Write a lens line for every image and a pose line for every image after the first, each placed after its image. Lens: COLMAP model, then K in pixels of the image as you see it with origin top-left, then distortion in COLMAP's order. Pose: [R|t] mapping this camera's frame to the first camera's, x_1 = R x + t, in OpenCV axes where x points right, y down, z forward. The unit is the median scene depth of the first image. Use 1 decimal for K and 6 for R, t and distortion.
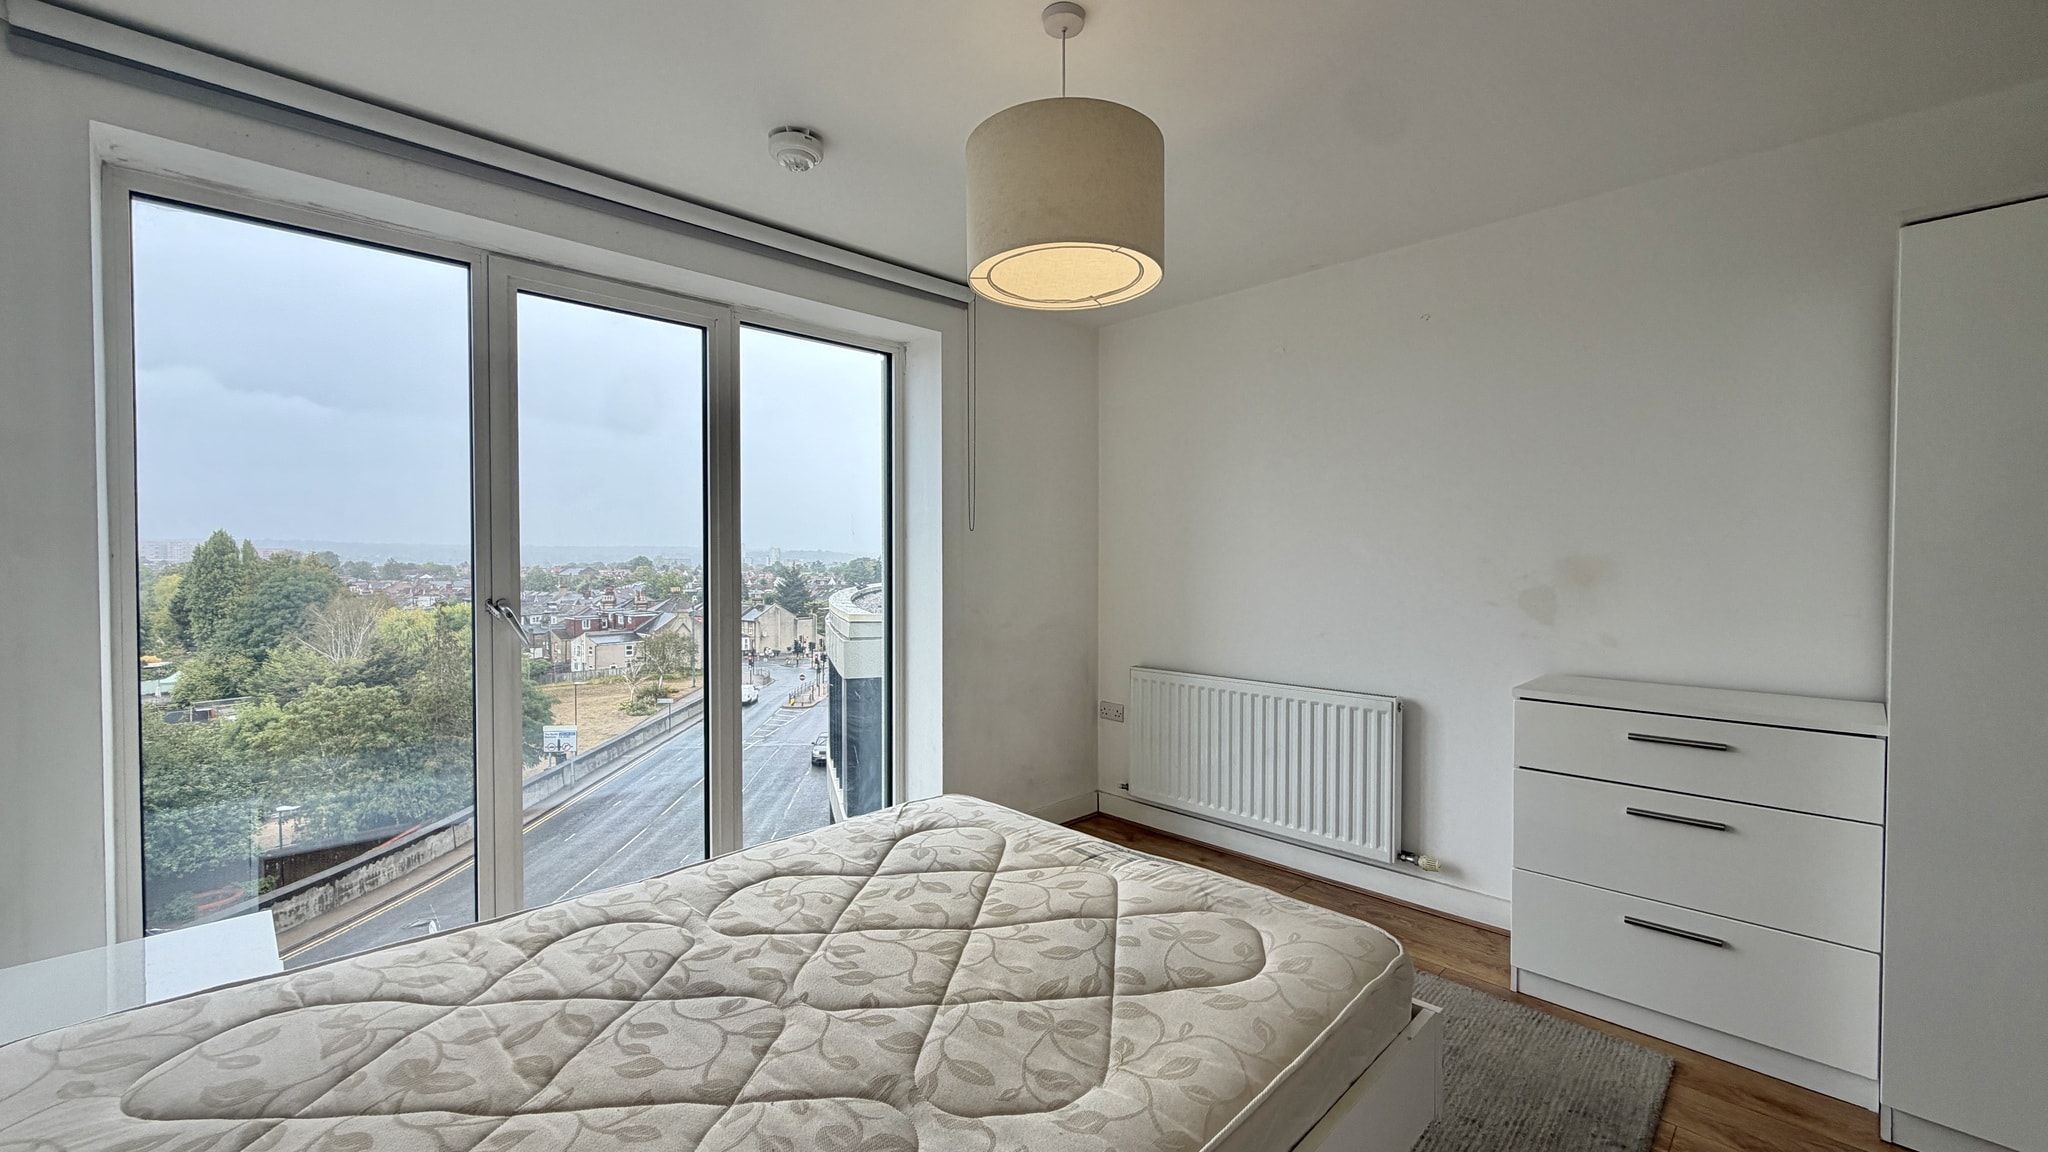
lens RADIAL K [[815.0, 0, 1018.7], [0, 815.0, 576.1], [0, 0, 1]] dist [0.001006, 0.000169]
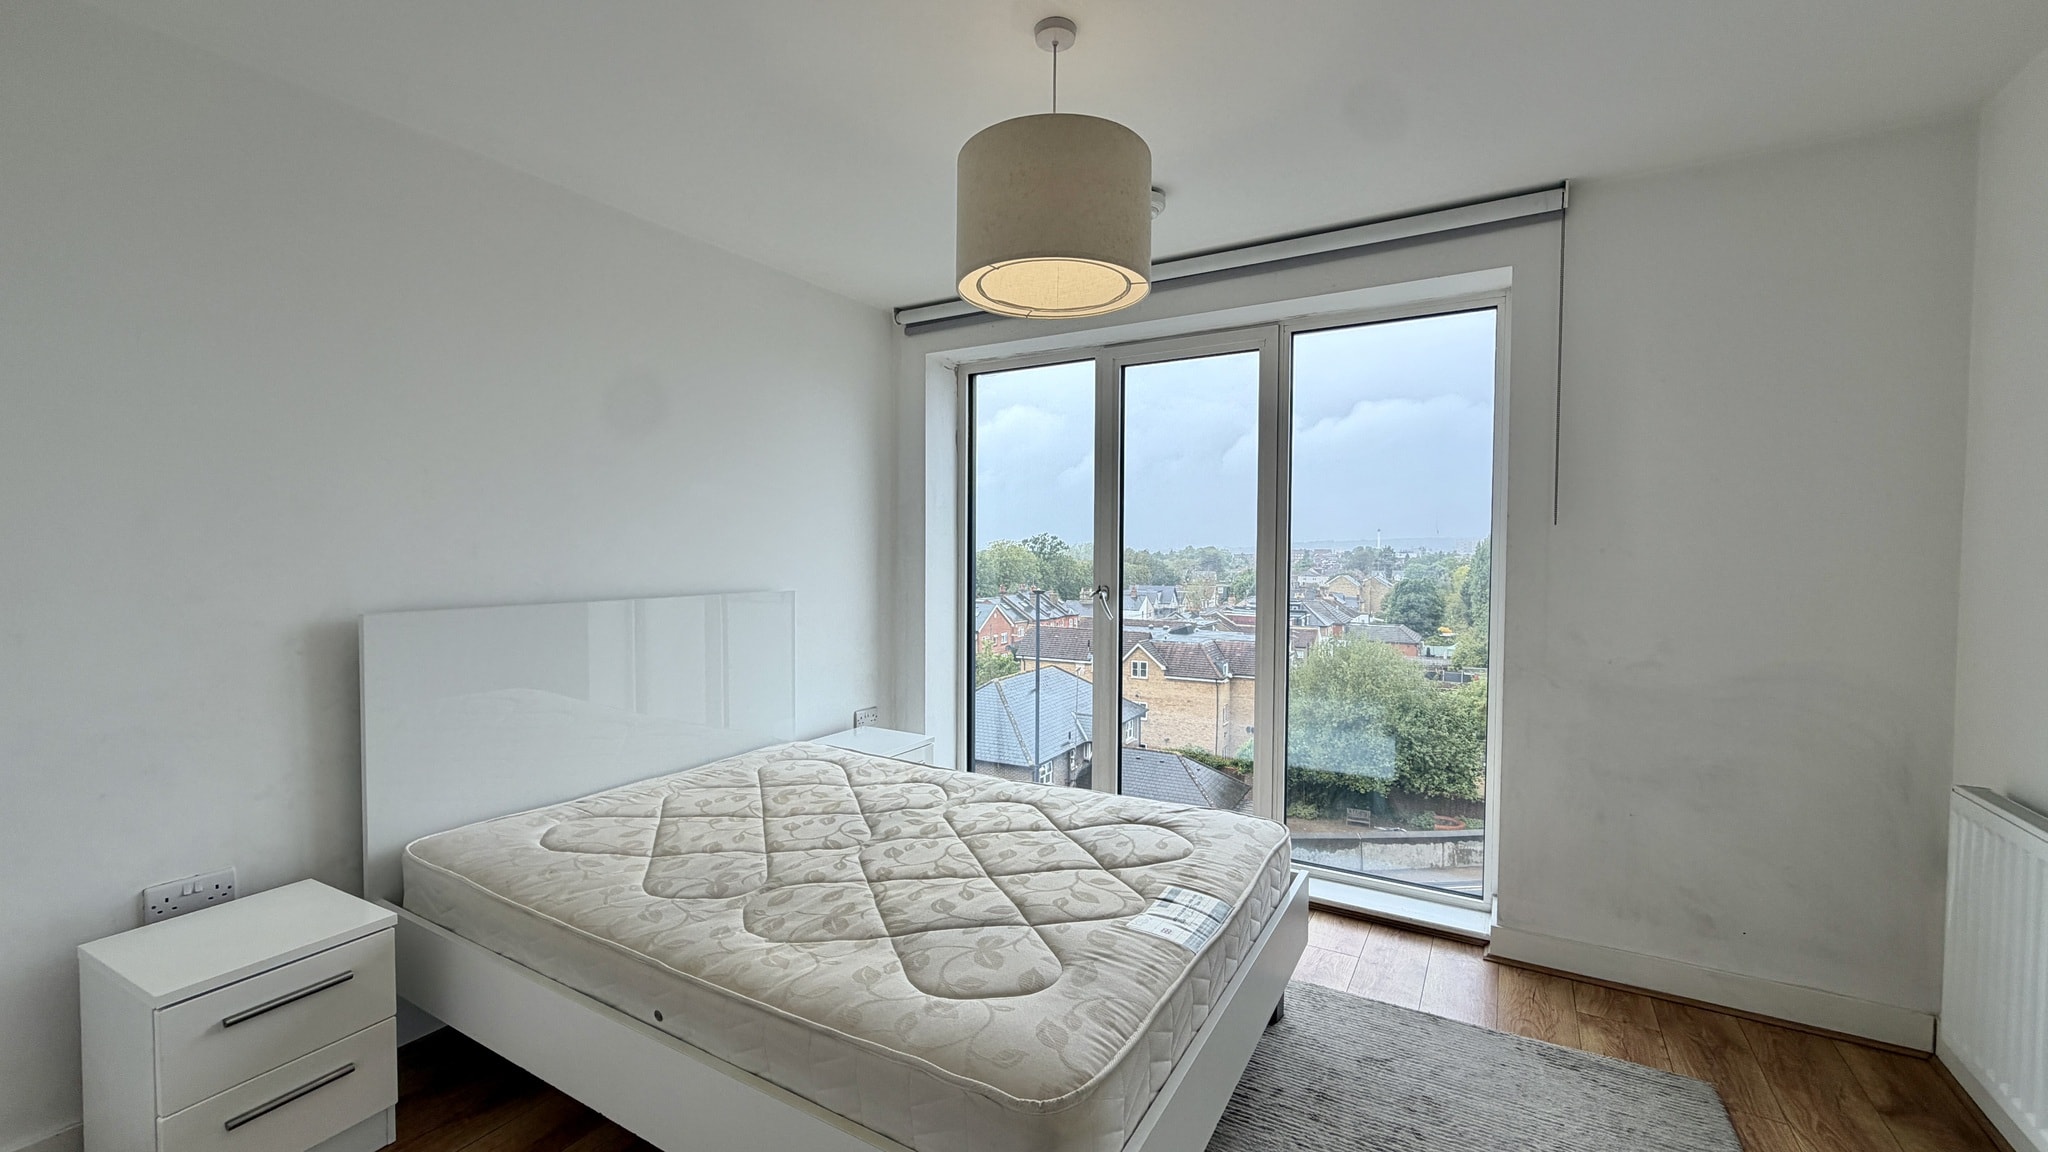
lens RADIAL K [[815.0, 0, 1018.7], [0, 815.0, 576.1], [0, 0, 1]] dist [0.001006, 0.000169]
pose [[0.254918, 0.031053, -0.966464, 0.916475], [-0.024438, 0.999372, 0.025665, -0.028939], [0.966654, 0.017076, 0.255517, 0.621382]]
